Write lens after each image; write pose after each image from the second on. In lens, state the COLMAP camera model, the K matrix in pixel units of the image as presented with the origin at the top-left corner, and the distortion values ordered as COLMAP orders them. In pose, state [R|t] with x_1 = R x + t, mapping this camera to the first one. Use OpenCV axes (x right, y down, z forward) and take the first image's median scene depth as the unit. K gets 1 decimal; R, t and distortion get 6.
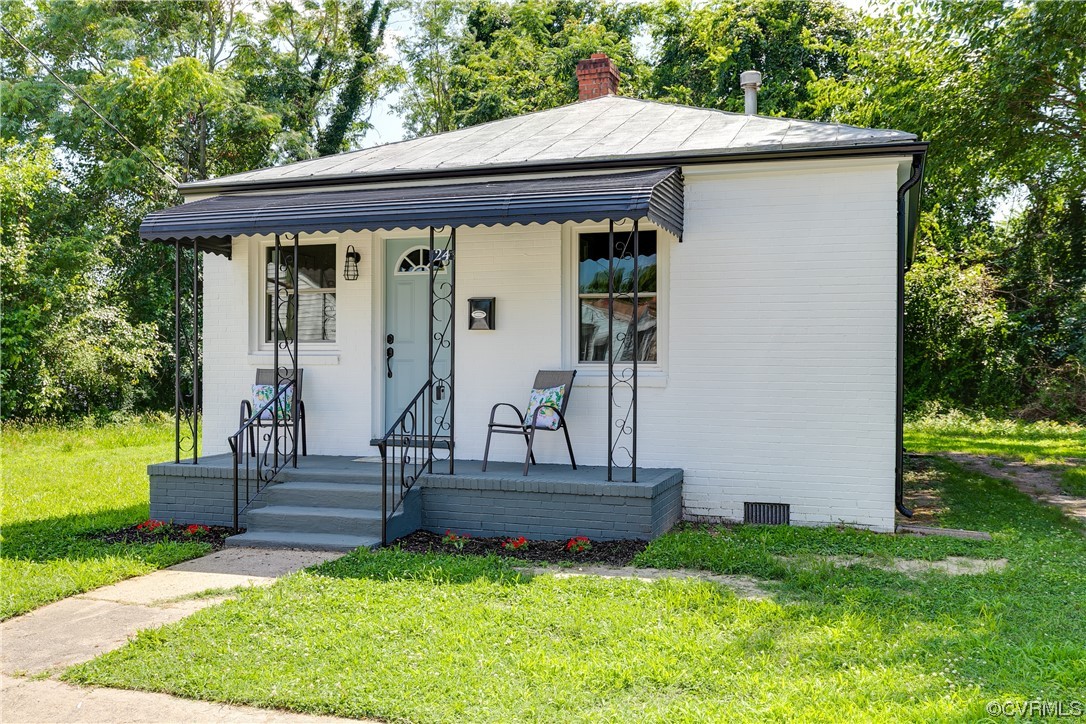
lens RADIAL K [[1021.8, 0, 543.0], [0, 1021.8, 362.0], [0, 0, 1]] dist [-0.000840, -0.008282]
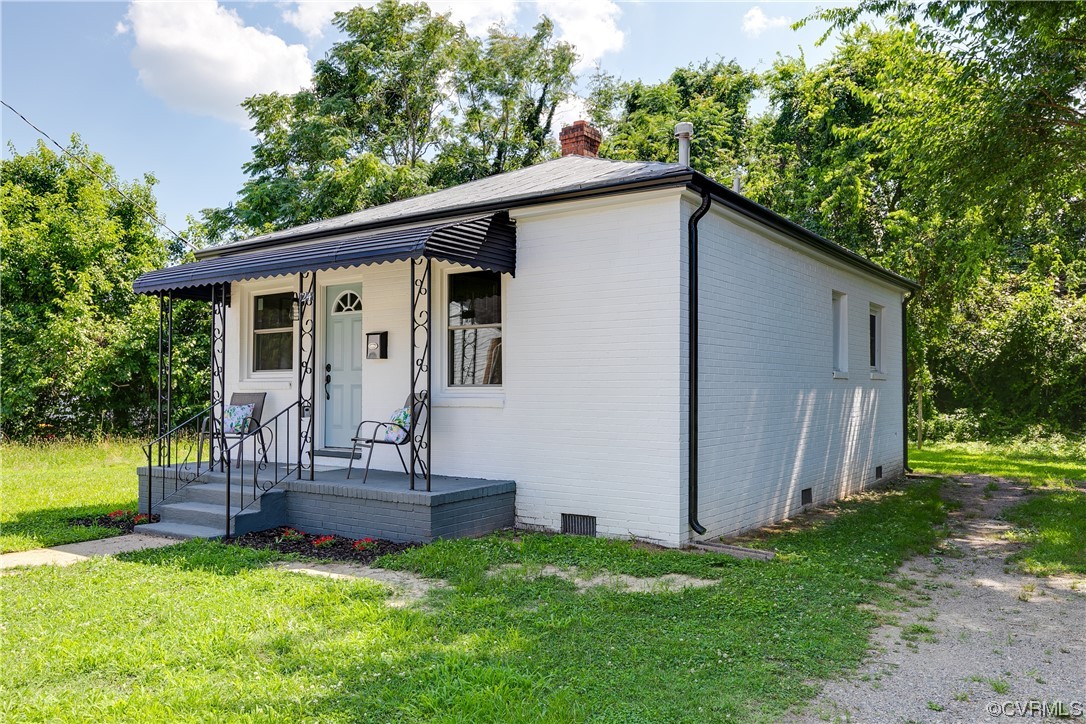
lens RADIAL K [[839.9, 0, 543.0], [0, 839.9, 362.0], [0, 0, 1]] dist [0.001281, 0.000967]
pose [[0.958054, -0.013859, -0.286252, 0.407866], [0.003870, 0.999365, -0.035432, 0.007371], [0.286561, 0.032838, 0.957499, 0.125143]]
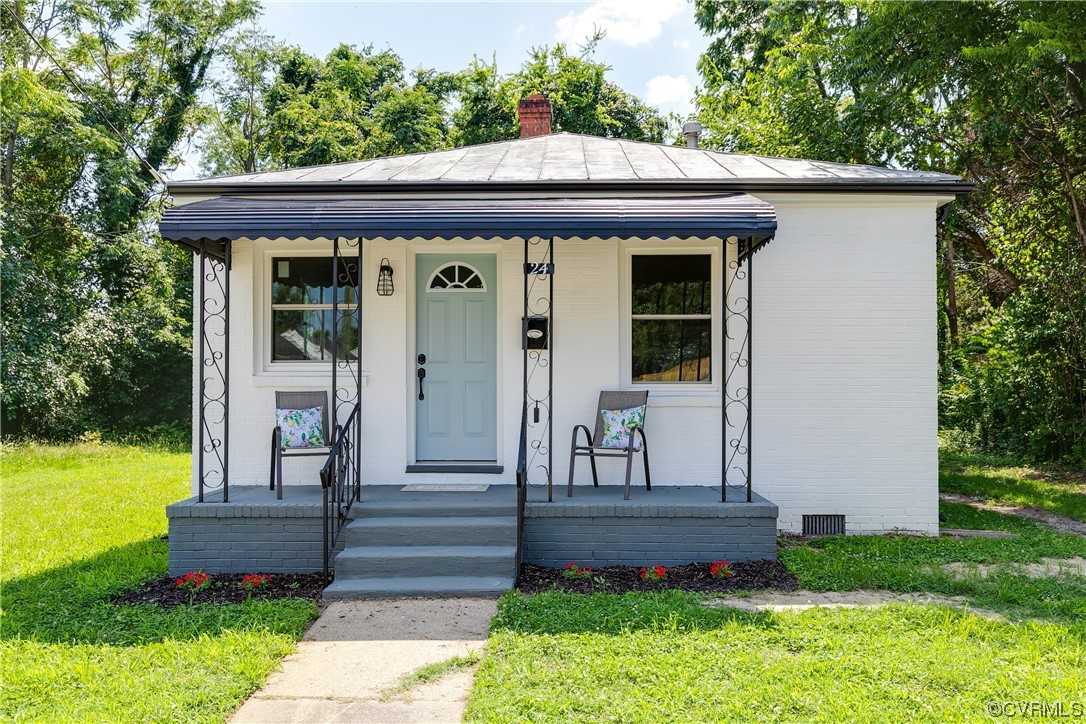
lens RADIAL K [[845.3, 0, 543.8], [0, 845.3, 375.6], [0, 0, 1]] dist [-0.003207, 0.001622]
pose [[0.949967, 0.000479, 0.312351, -0.306955], [0.004001, 0.999898, -0.013704, 0.004065], [-0.312326, 0.014268, 0.949868, 0.237615]]
